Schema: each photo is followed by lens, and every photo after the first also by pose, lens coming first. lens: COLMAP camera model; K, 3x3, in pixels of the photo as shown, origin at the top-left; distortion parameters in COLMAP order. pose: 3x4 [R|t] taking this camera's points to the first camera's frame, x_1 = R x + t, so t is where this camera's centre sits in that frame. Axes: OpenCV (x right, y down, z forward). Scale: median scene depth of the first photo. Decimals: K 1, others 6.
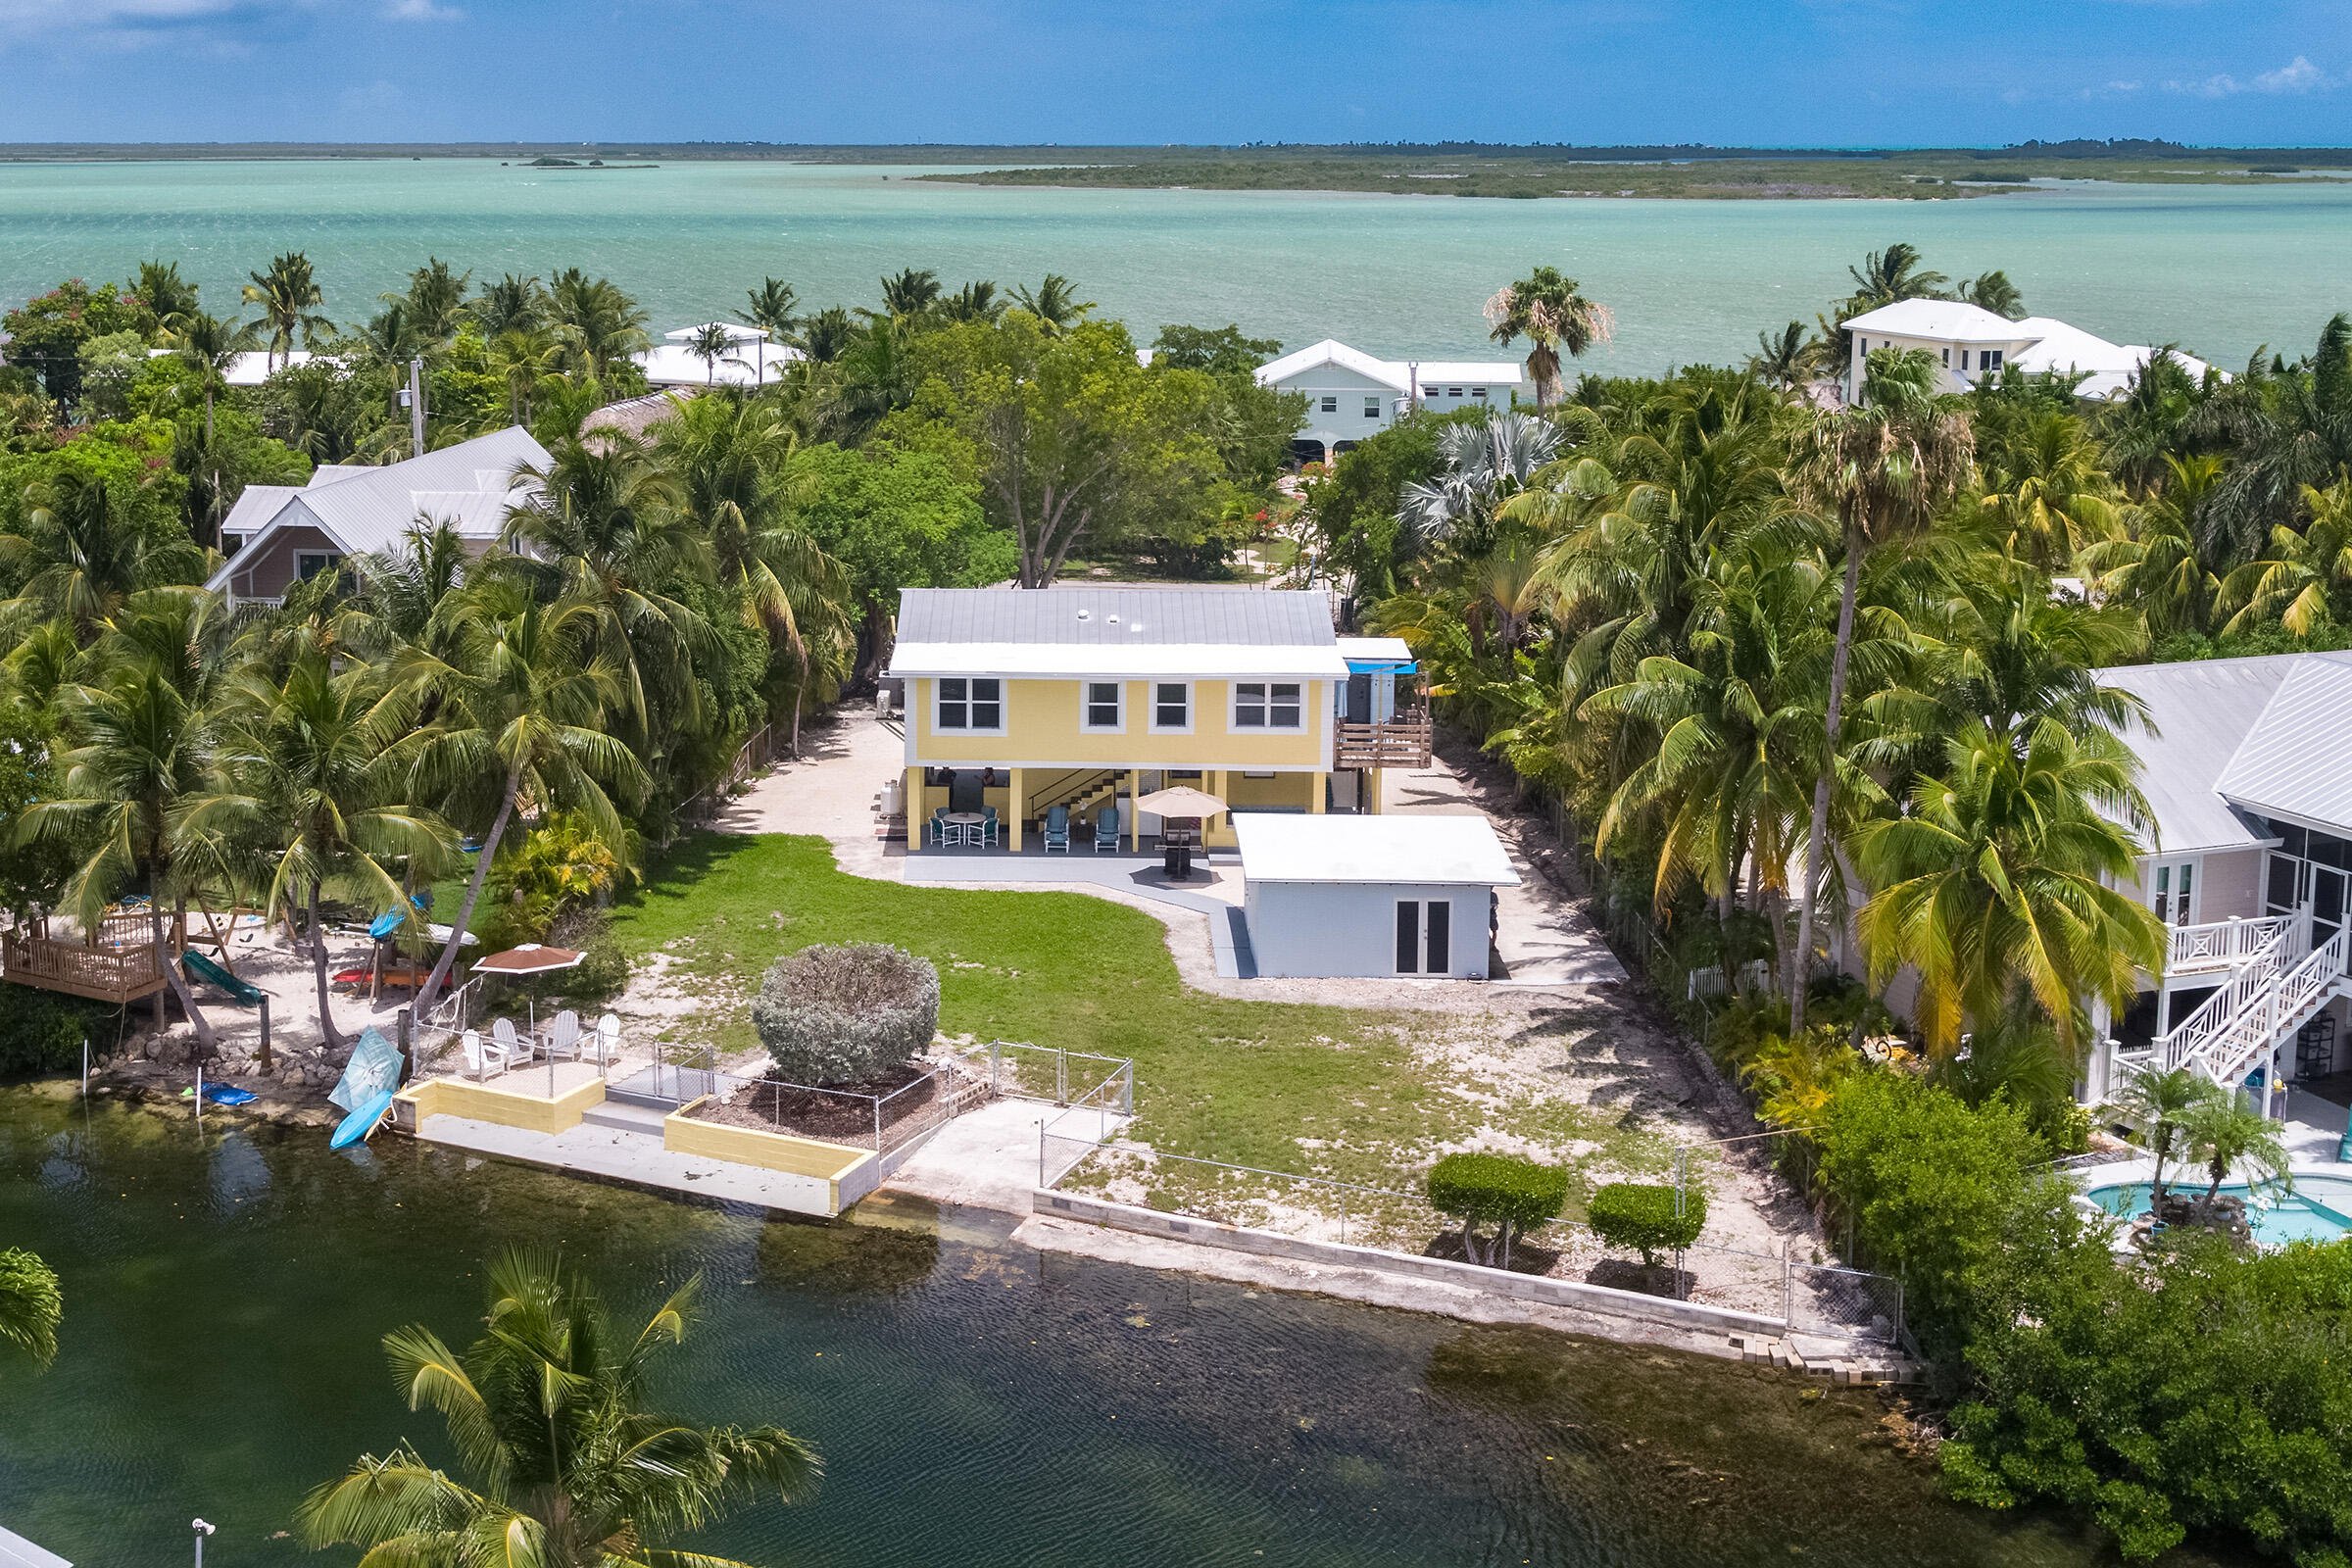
lens RADIAL K [[2723.9, 0, 1018.8], [0, 2723.9, 783.5], [0, 0, 1]] dist [0.006054, -0.049121]
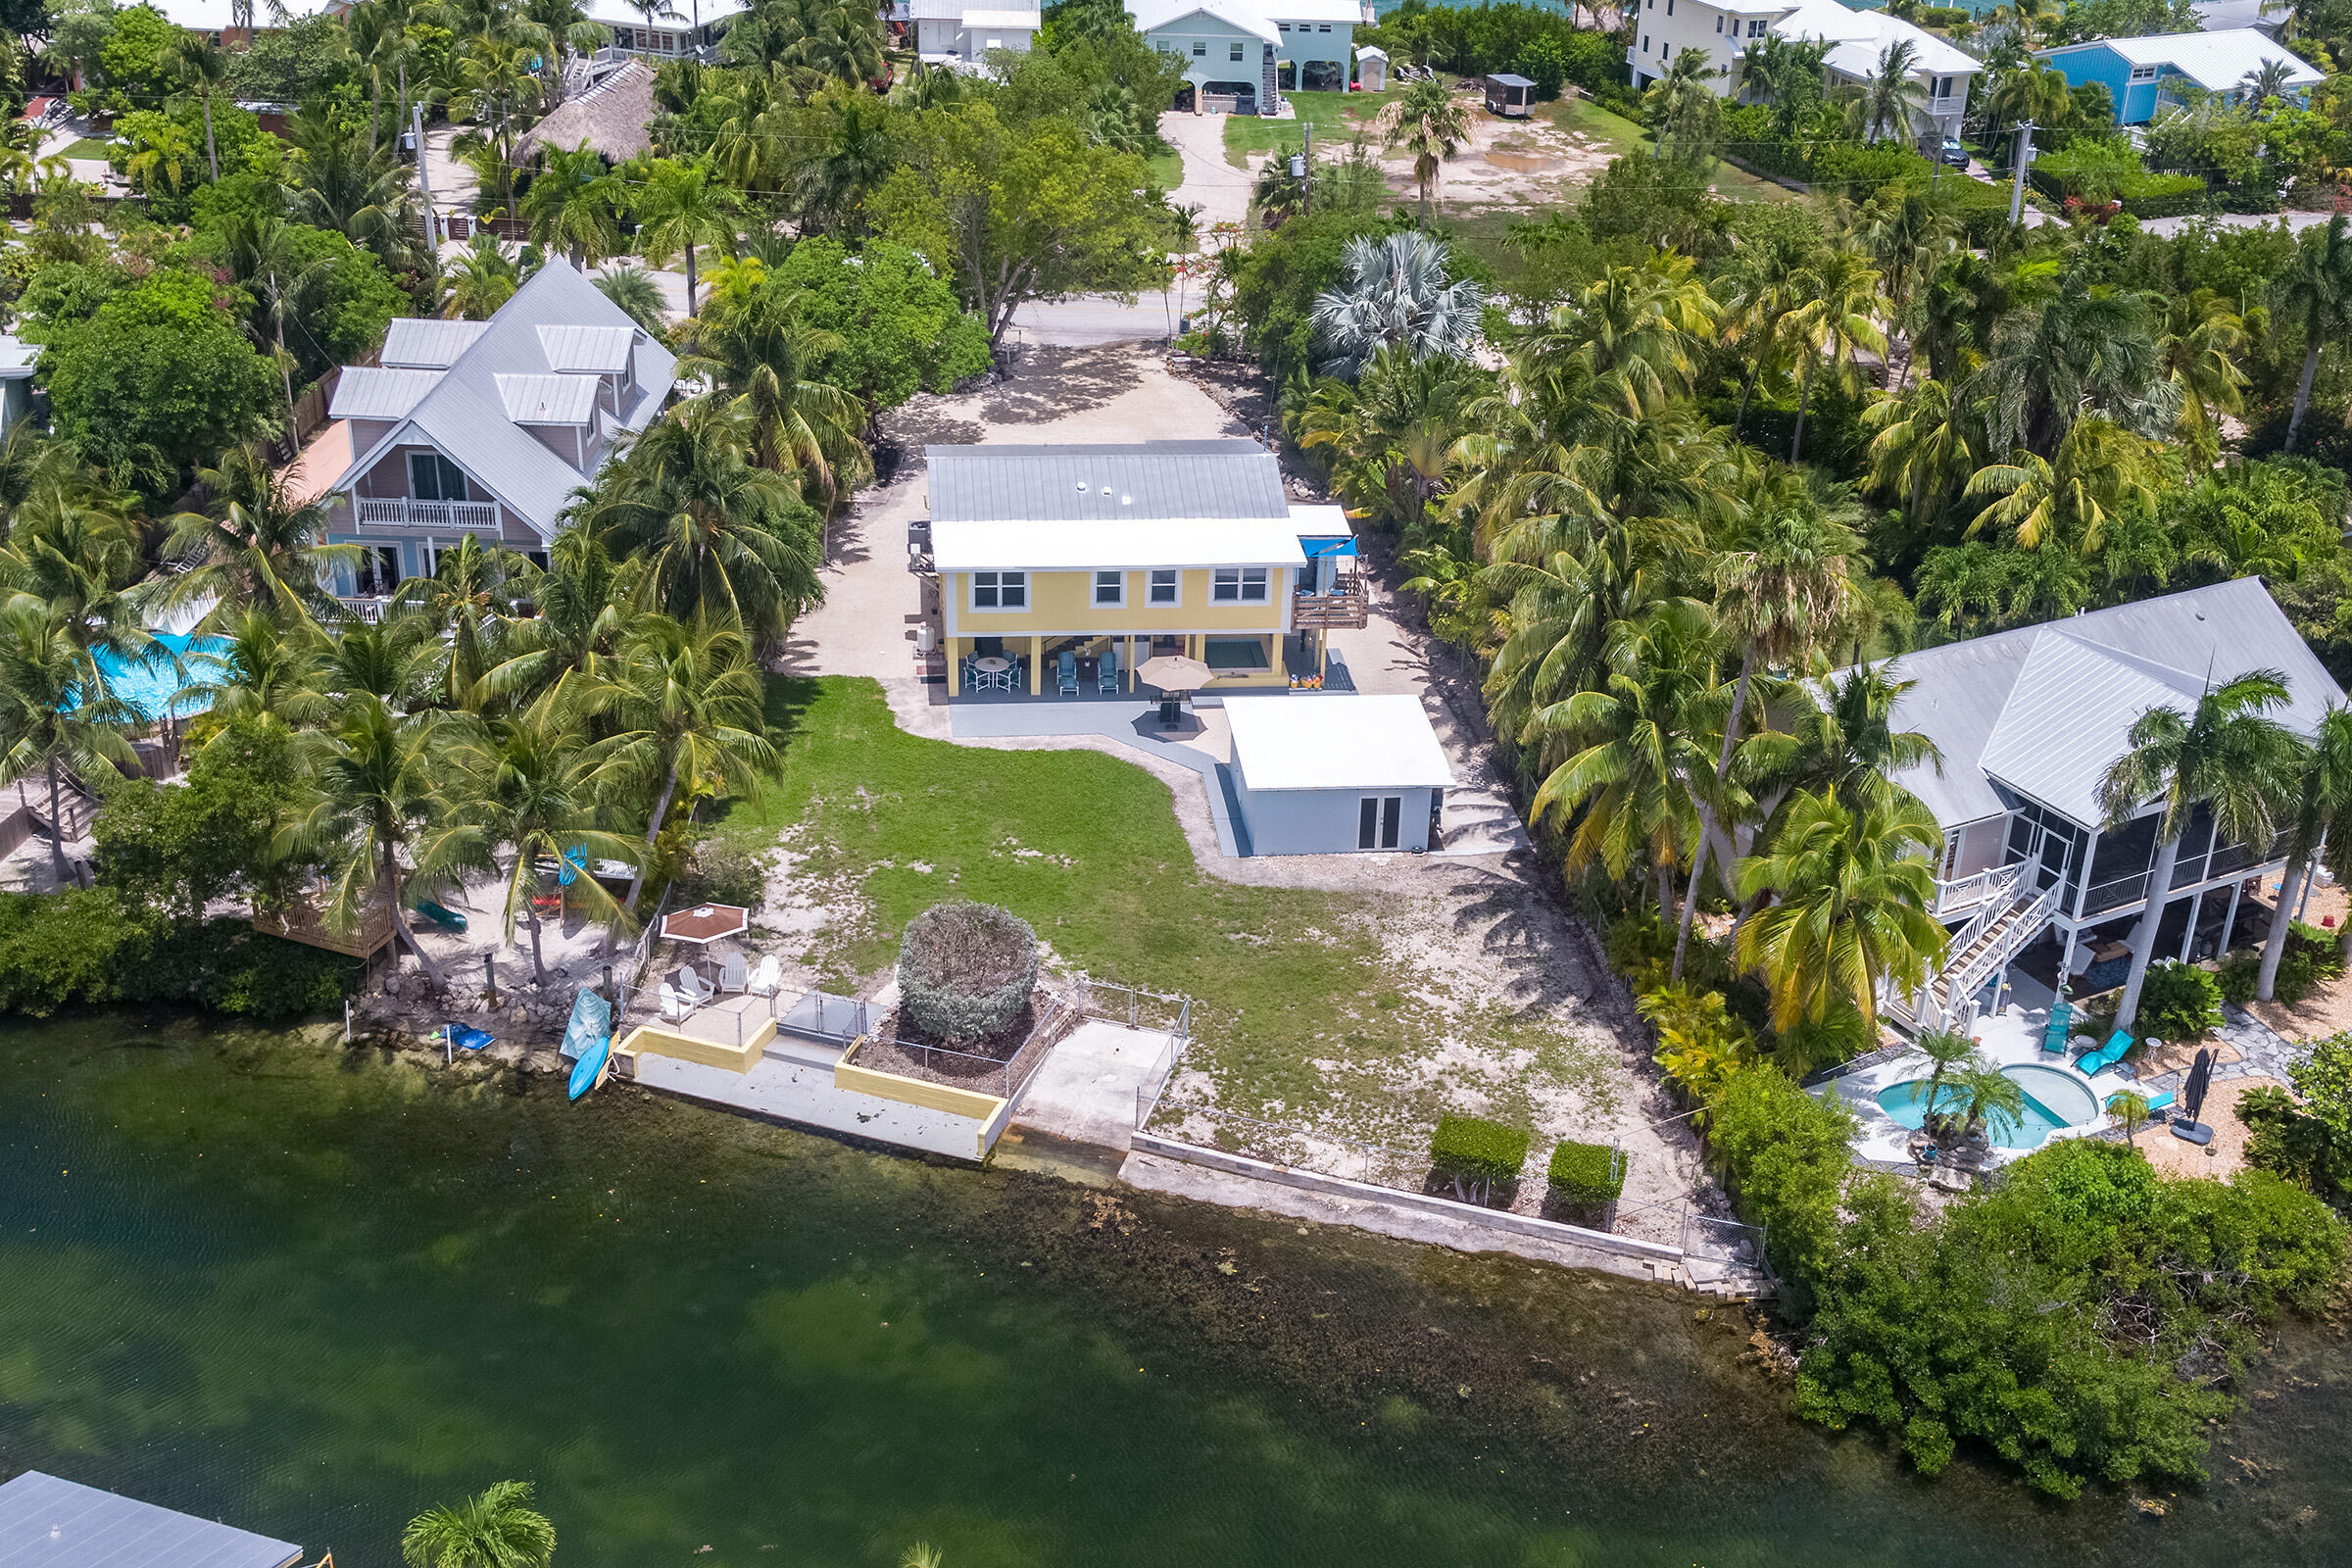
lens RADIAL K [[2333.1, 0, 1185.5], [0, 2333.1, 779.3], [0, 0, 1]] dist [-0.001556, 0.003775]
pose [[0.988905, -0.040001, 0.143060, -0.115347], [-0.002057, 0.959282, 0.282444, -0.315095], [-0.148533, -0.279605, 0.948556, -0.040959]]
